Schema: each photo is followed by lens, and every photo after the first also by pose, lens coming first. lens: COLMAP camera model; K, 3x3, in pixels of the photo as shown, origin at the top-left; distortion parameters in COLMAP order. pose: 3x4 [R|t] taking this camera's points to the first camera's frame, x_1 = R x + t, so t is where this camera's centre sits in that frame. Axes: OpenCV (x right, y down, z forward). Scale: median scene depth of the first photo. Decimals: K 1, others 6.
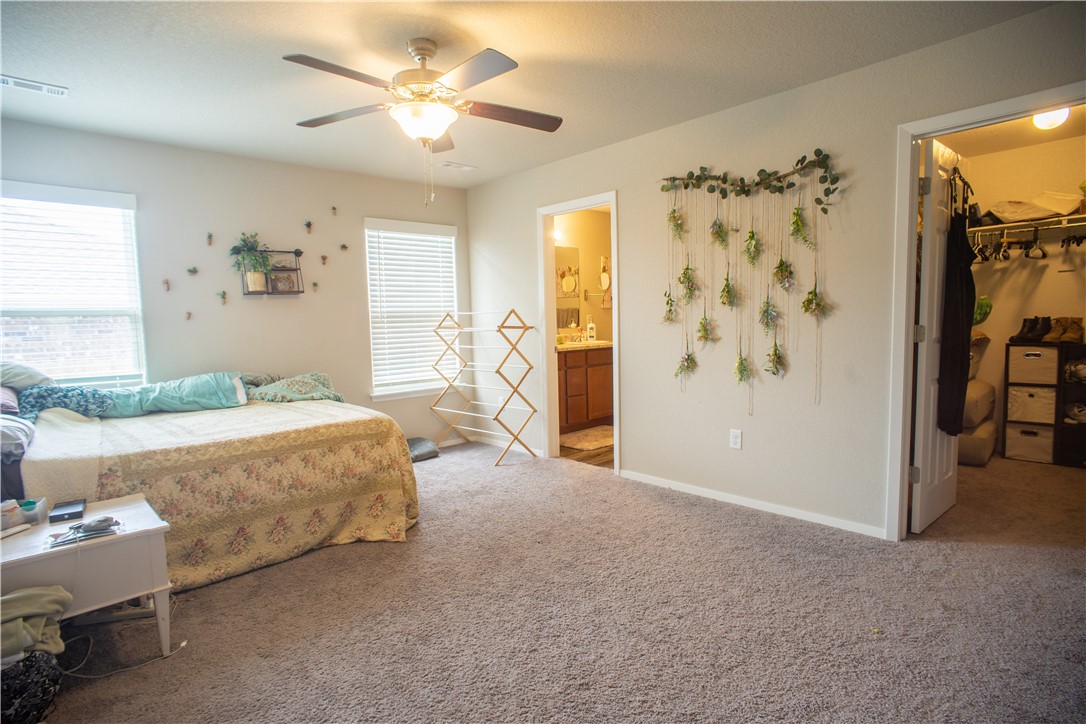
lens RADIAL K [[571.2, 0, 535.4], [0, 571.2, 361.5], [0, 0, 1]] dist [-0.031010, 0.004681]
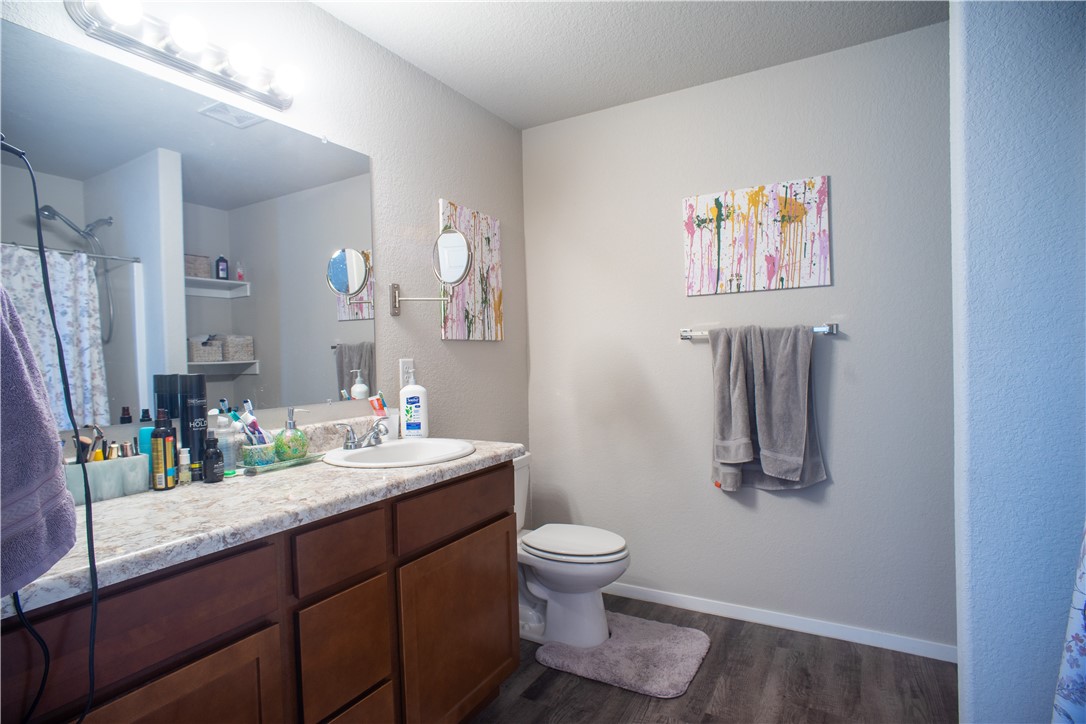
lens RADIAL K [[571.2, 0, 541.5], [0, 571.2, 367.1], [0, 0, 1]] dist [-0.031010, 0.004681]
pose [[0.951499, -0.007815, 0.307551, 0.067685], [0.029508, 0.997387, -0.065947, -0.052551], [-0.306232, 0.071824, 0.949243, 0.665325]]
